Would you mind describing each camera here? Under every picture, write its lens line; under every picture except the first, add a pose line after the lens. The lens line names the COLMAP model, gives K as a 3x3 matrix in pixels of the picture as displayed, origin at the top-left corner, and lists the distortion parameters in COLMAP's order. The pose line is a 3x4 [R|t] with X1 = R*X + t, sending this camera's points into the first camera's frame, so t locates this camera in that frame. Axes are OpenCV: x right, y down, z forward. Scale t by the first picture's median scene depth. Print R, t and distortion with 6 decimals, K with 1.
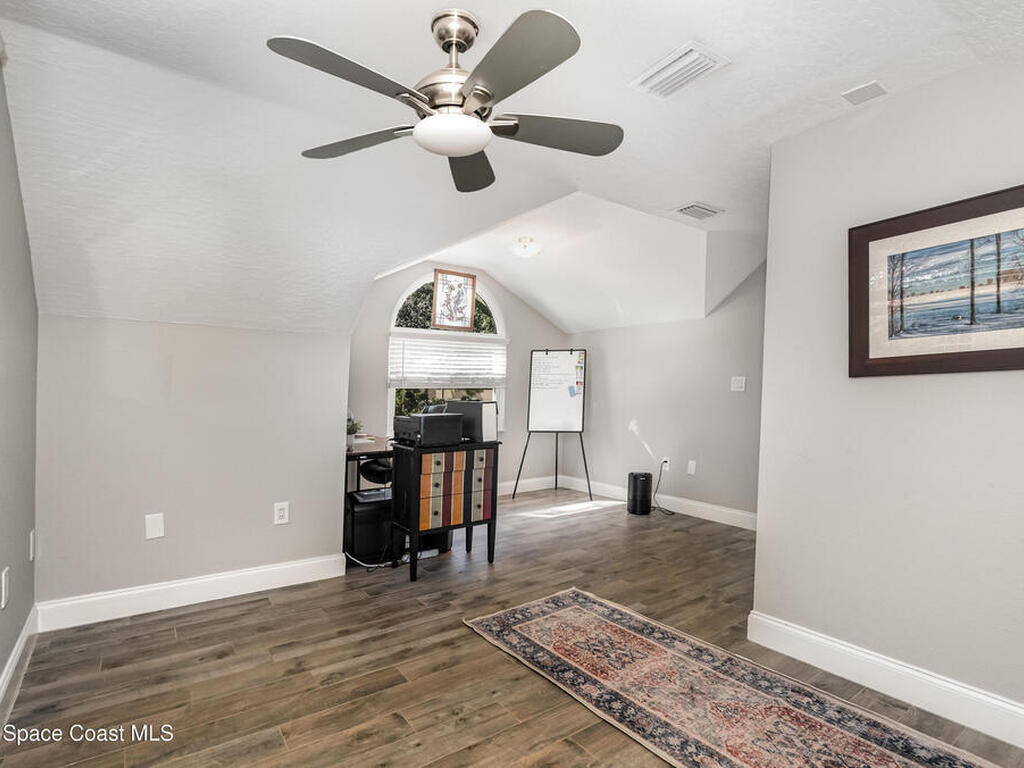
lens RADIAL K [[539.3, 0, 512.0], [0, 539.3, 384.0], [0, 0, 1]] dist [0.007731, 0.000561]
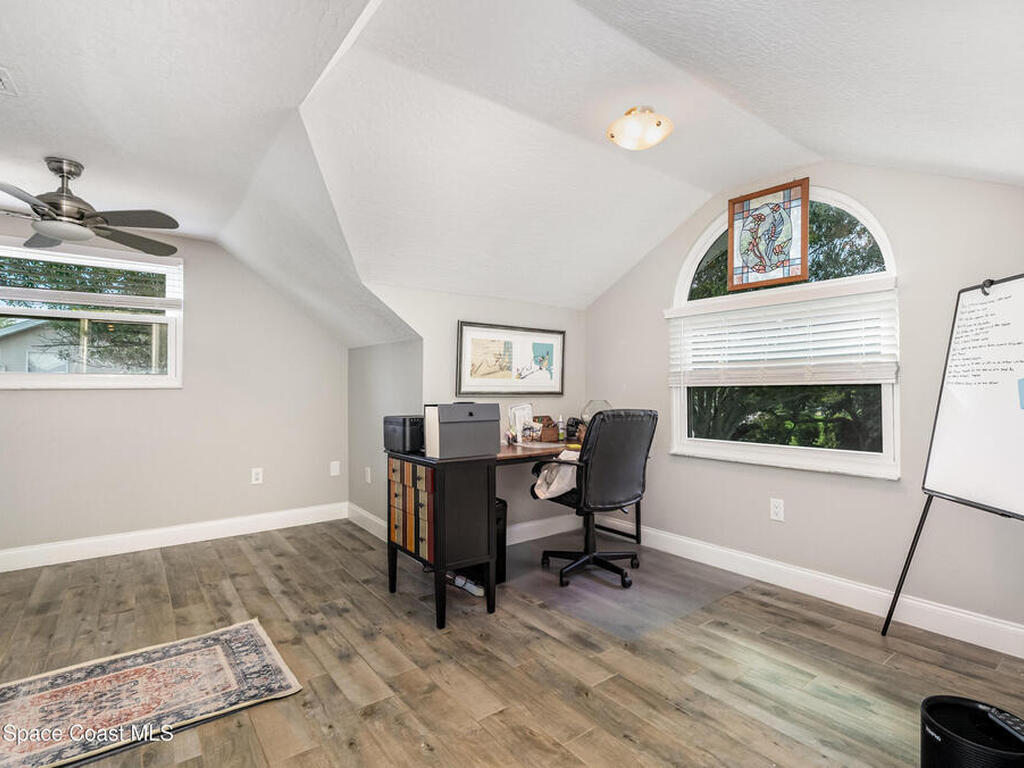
lens RADIAL K [[504.4, 0, 510.3], [0, 504.4, 361.1], [0, 0, 1]] dist [-0.001315, -0.000146]
pose [[0.025721, -0.056160, -0.998090, 0.846916], [0.013995, 0.998343, -0.055813, 0.015132], [0.999571, -0.012533, 0.026464, 1.384153]]
